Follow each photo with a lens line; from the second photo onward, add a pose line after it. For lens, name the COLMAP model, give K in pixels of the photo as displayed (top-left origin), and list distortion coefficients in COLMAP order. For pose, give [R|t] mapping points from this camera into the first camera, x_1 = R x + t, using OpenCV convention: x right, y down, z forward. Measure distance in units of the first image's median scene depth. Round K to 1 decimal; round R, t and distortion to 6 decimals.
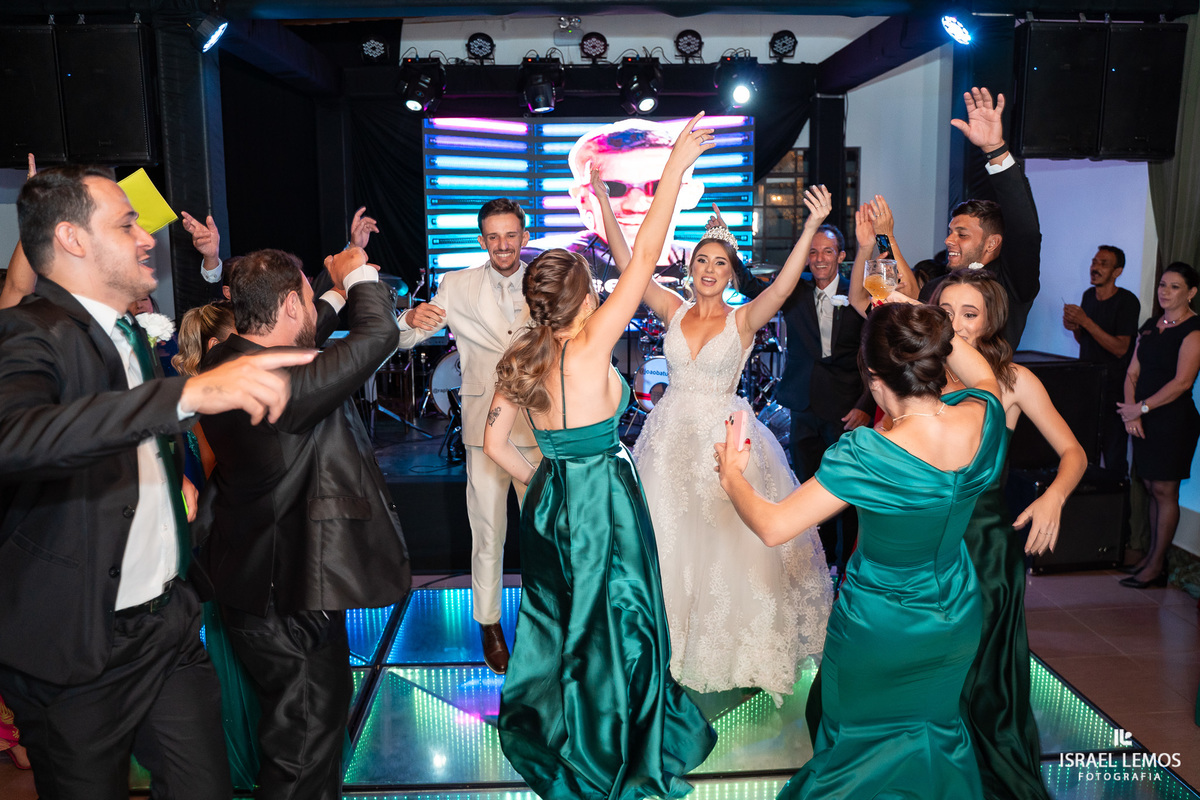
lens RADIAL K [[967.6, 0, 600.0], [0, 967.6, 400.0], [0, 0, 1]] dist [-0.119197, 0.088755]
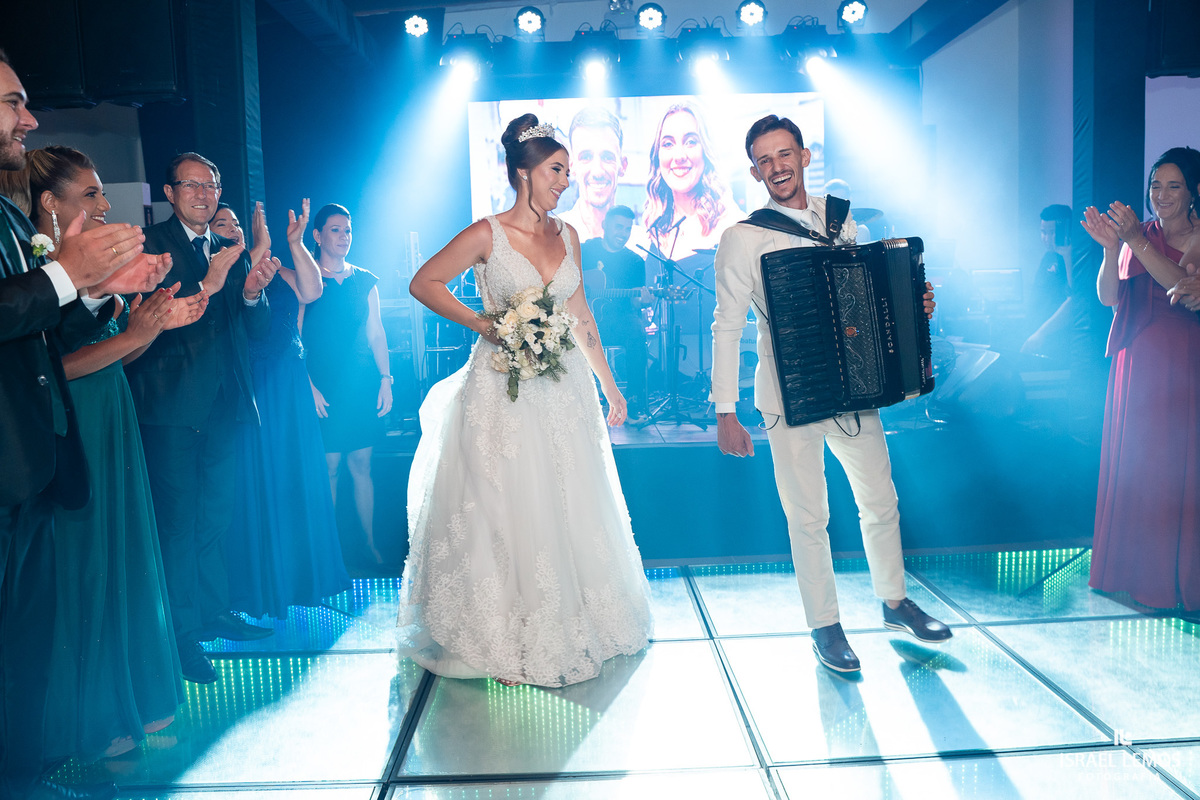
lens RADIAL K [[967.6, 0, 600.0], [0, 967.6, 400.0], [0, 0, 1]] dist [-0.119197, 0.088755]
pose [[0.999367, -0.019492, -0.029766, -0.035102], [0.017536, 0.997756, -0.064616, 0.062035], [0.030959, 0.064053, 0.997466, 0.088706]]
